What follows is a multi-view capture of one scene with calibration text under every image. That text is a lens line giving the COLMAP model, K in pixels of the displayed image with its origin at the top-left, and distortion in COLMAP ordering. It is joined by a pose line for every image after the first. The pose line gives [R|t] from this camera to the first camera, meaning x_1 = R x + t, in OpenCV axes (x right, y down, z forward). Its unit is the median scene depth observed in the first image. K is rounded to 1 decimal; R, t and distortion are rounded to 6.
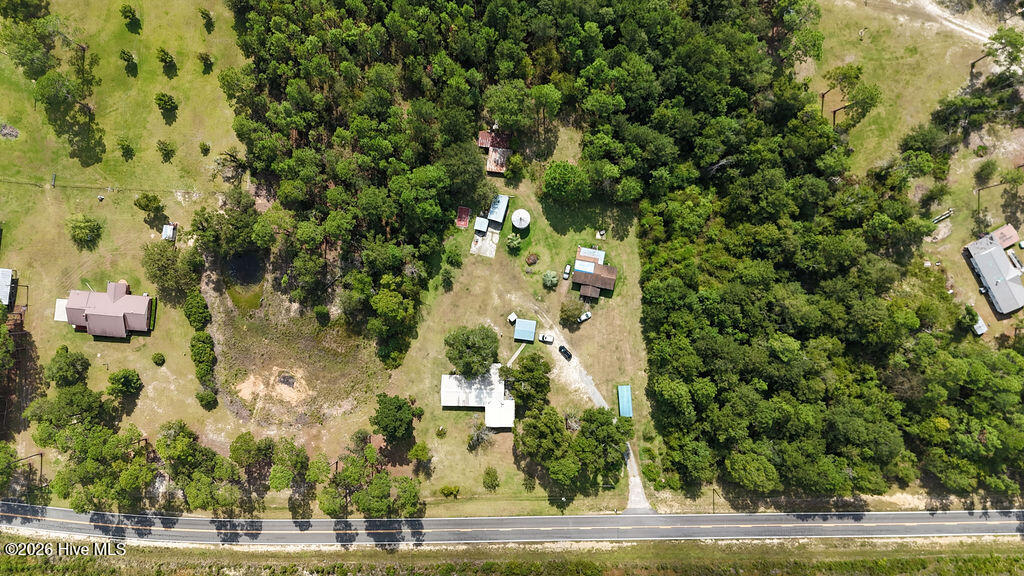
lens RADIAL K [[755.7, 0, 512.5], [0, 755.7, 284.7], [0, 0, 1]] dist [0.075214, -0.081809]
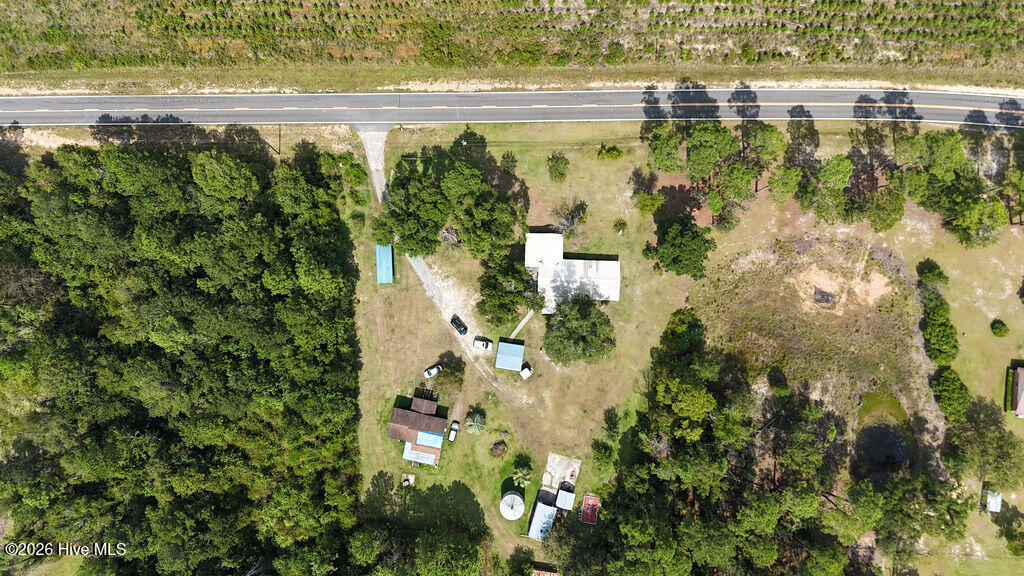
lens RADIAL K [[755.7, 0, 512.5], [0, 755.7, 284.7], [0, 0, 1]] dist [0.075214, -0.081809]
pose [[-0.998695, -0.015923, 0.048531, -0.022407], [0.020378, -0.995484, 0.092715, 0.062463], [0.046836, 0.093583, 0.994509, 0.229488]]
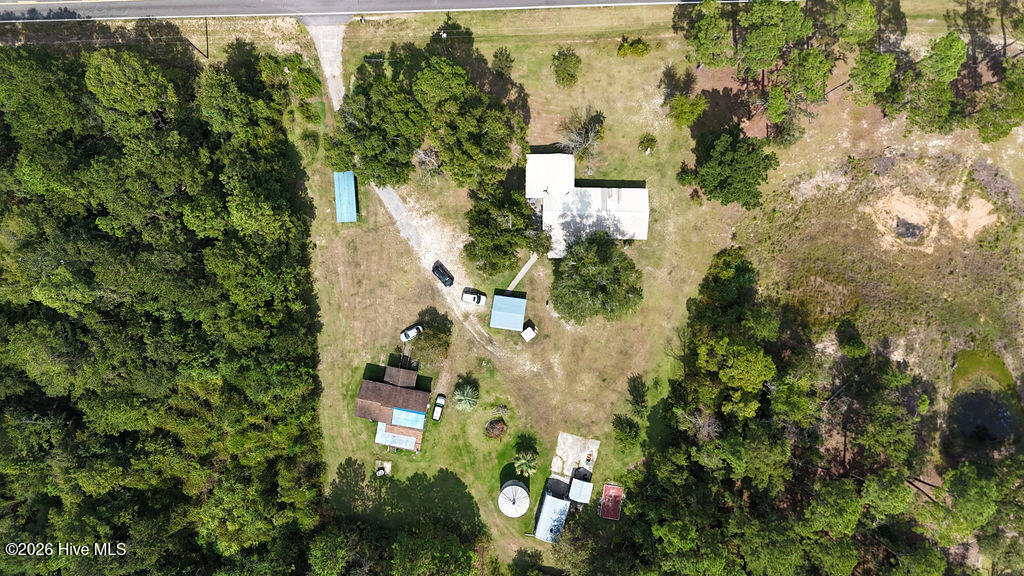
lens RADIAL K [[755.7, 0, 512.5], [0, 755.7, 284.7], [0, 0, 1]] dist [0.075214, -0.081809]
pose [[-0.998753, -0.003042, 0.049829, -0.017139], [0.004637, -0.999479, 0.031930, 0.064207], [0.049706, 0.032121, 0.998247, 0.397841]]
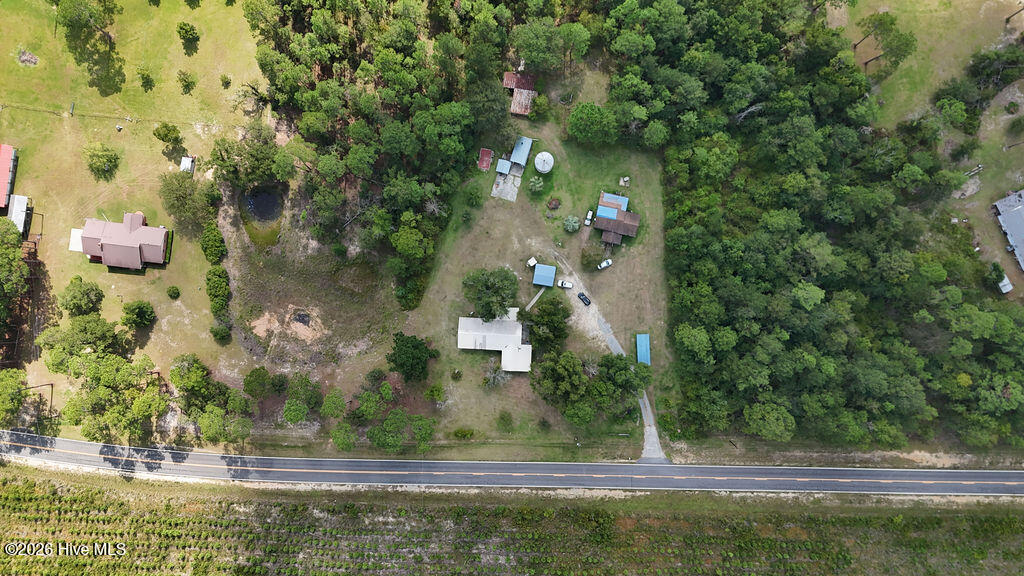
lens RADIAL K [[755.7, 0, 512.5], [0, 755.7, 284.7], [0, 0, 1]] dist [0.075214, -0.081809]
pose [[0.999479, 0.032283, 0.000388, -0.025428], [-0.032285, 0.999454, 0.007005, 0.067597], [-0.000162, -0.007014, 0.999975, 0.011467]]
